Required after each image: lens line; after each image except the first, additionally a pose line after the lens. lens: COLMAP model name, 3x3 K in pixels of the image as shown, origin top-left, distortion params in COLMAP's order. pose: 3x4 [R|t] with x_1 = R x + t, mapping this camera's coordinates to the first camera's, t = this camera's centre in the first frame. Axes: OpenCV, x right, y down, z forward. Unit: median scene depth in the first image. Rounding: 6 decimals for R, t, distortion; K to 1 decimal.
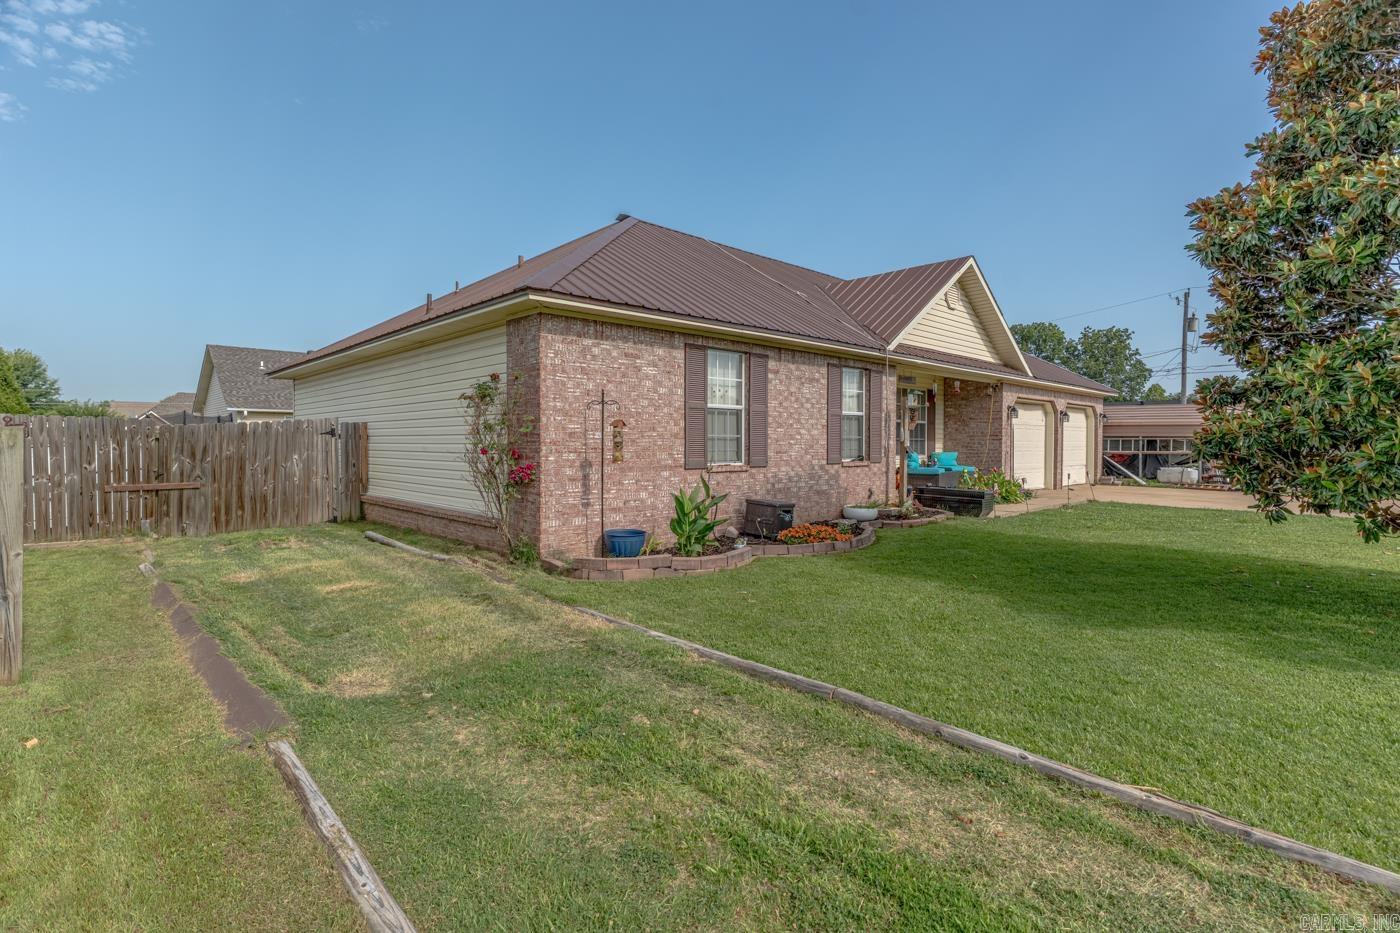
lens RADIAL K [[666.8, 0, 679.9], [0, 666.8, 447.9], [0, 0, 1]] dist [0.002988, 0.000125]
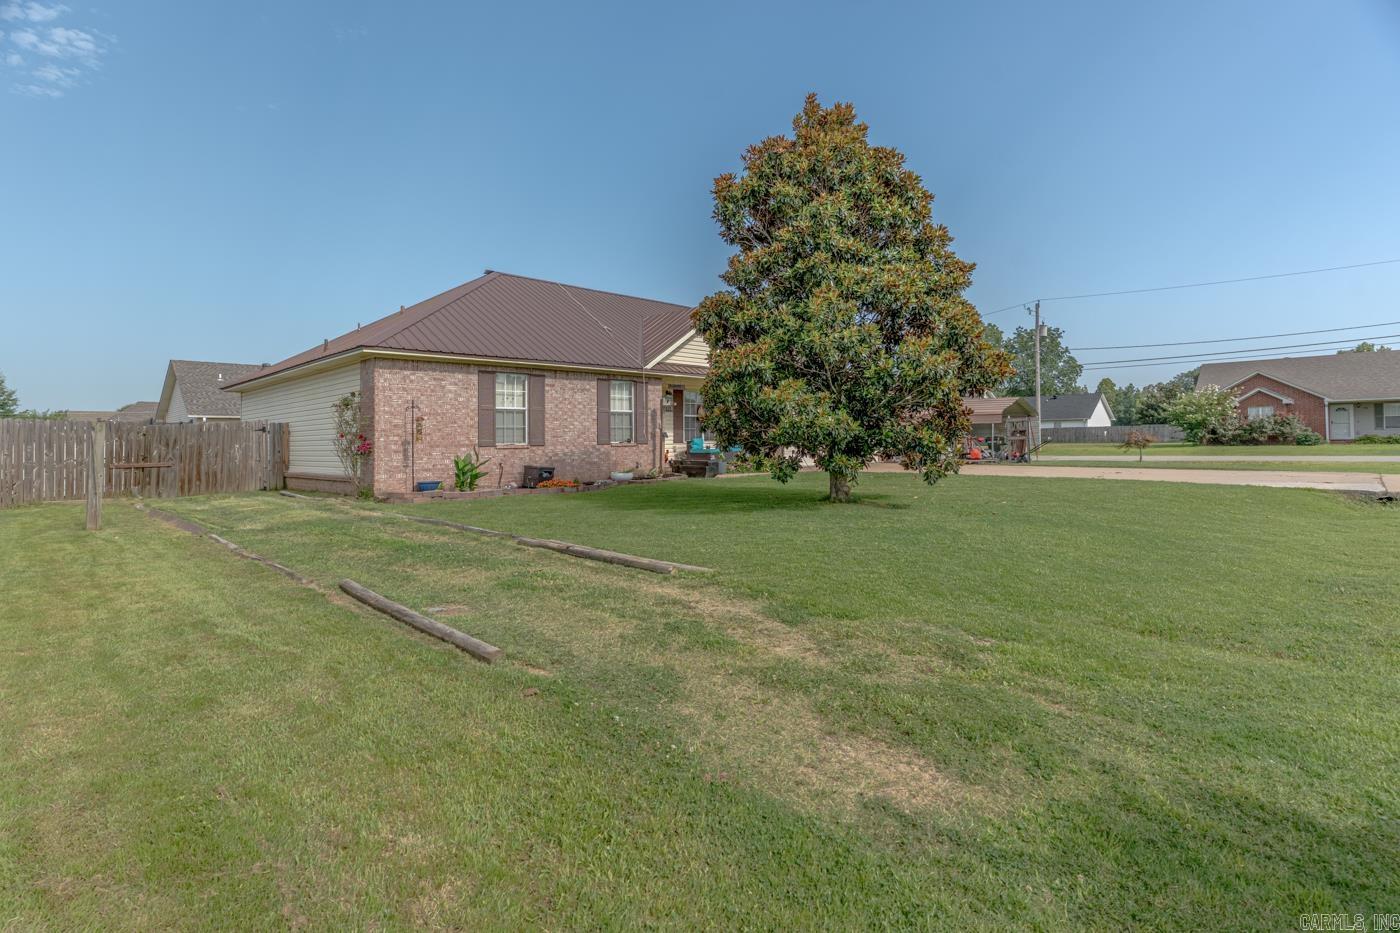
lens RADIAL K [[681.4, 0, 701.7], [0, 681.4, 417.6], [0, 0, 1]] dist [0.004009, -0.000039]
pose [[0.998553, -0.016530, 0.051176, 0.410008], [0.018846, 0.998804, -0.045118, 0.040575], [-0.050369, 0.046017, 0.997670, -0.617378]]
